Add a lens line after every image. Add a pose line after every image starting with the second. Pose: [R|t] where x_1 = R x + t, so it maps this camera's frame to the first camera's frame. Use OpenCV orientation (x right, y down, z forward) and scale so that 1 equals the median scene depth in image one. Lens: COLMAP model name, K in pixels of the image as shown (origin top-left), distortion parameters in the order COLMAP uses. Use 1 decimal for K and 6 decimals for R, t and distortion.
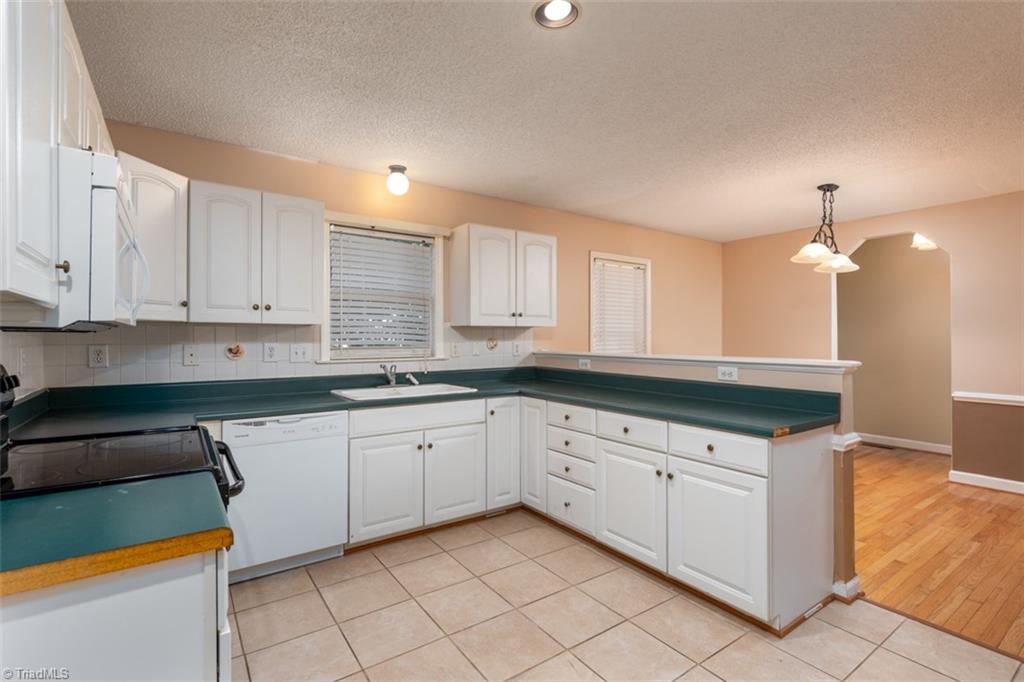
lens RADIAL K [[478.6, 0, 512.0], [0, 478.6, 341.0], [0, 0, 1]] dist [0.002190, -0.000627]
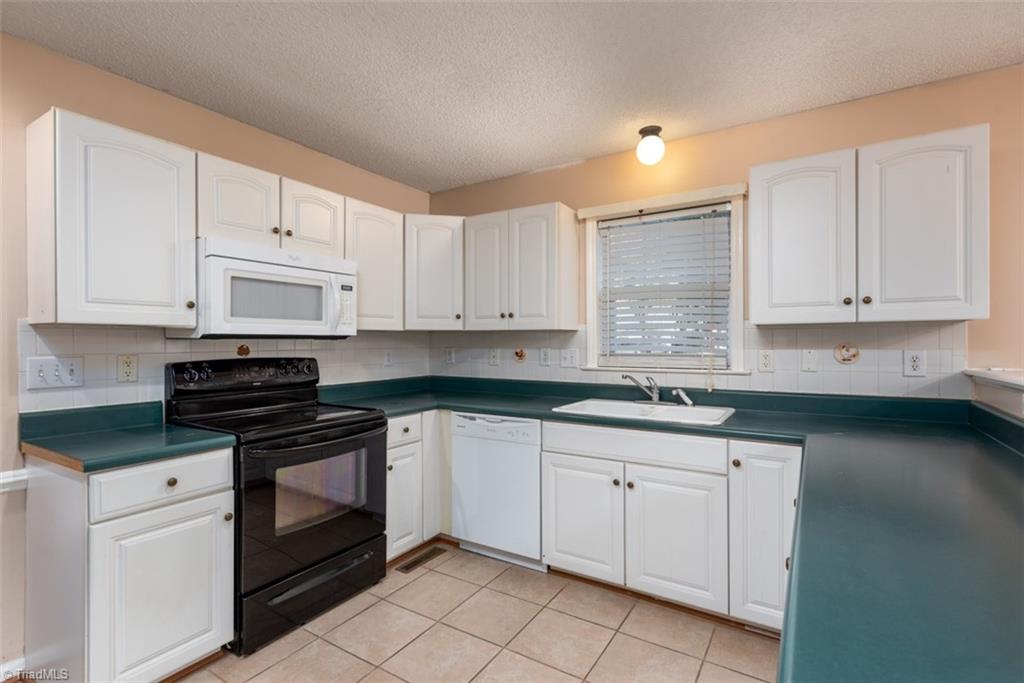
lens RADIAL K [[478.6, 0, 512.0], [0, 478.6, 341.5], [0, 0, 1]] dist [0.002190, -0.000627]
pose [[0.382488, -0.001008, -0.923960, 0.416191], [-0.004173, 0.999987, -0.002818, -0.005683], [0.923951, 0.004934, 0.382479, 0.482904]]
